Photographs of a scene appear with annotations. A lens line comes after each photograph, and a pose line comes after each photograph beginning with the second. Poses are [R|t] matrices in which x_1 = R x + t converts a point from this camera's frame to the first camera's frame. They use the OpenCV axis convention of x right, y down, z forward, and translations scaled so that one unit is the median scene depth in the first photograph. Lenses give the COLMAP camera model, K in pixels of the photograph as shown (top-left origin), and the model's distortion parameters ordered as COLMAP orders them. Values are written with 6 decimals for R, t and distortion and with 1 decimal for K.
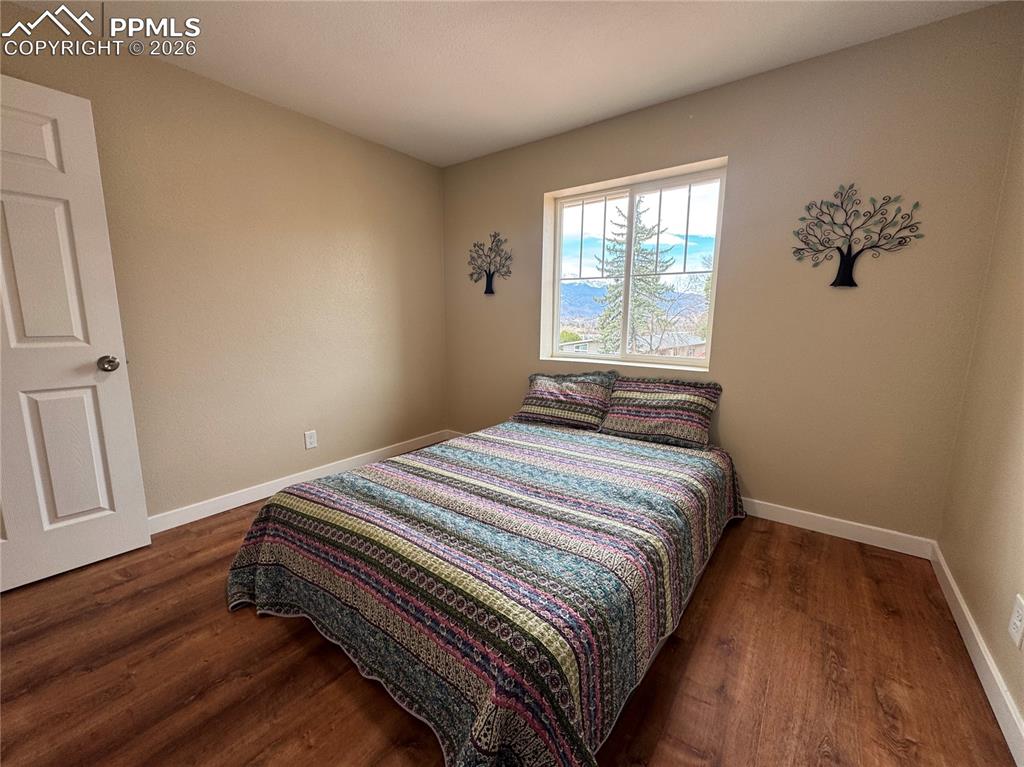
lens RADIAL K [[416.8, 0, 512.0], [0, 416.8, 383.5], [0, 0, 1]] dist [-0.015620, -0.000169]
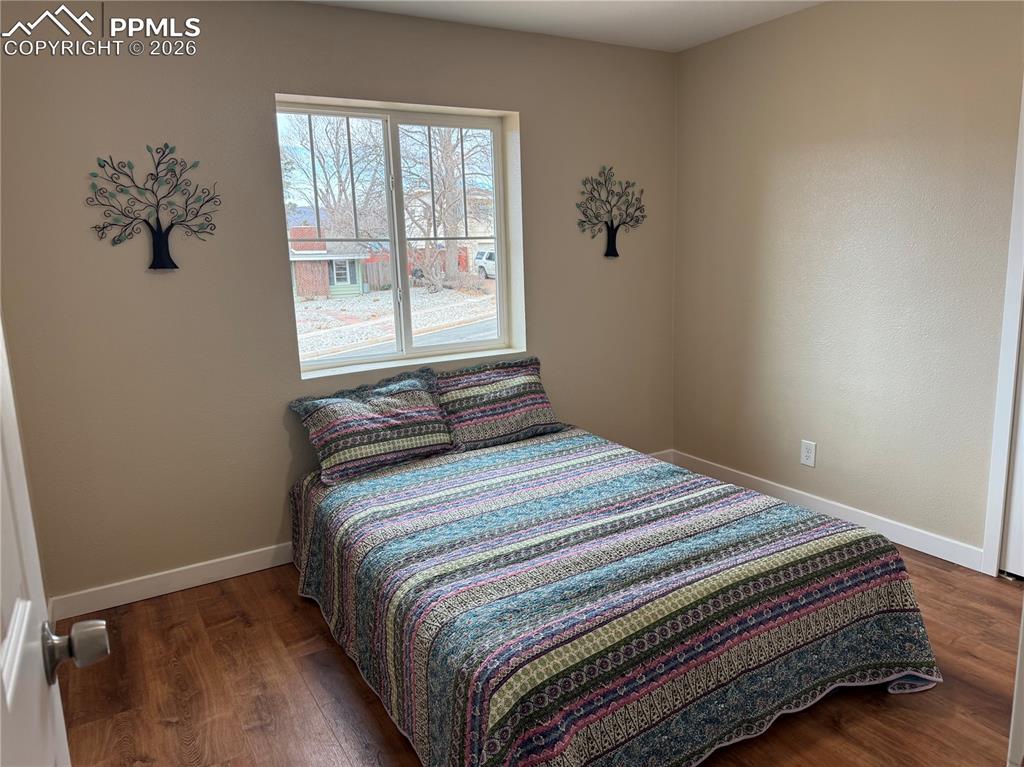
lens RADIAL K [[681.5, 0, 511.0], [0, 681.5, 407.0], [0, 0, 1]] dist [0.010401, -0.001218]
pose [[0.388985, -0.219288, 0.894764, -1.096177], [0.181982, 0.970409, 0.158713, -0.183339], [-0.903091, 0.101095, 0.417381, 0.511455]]
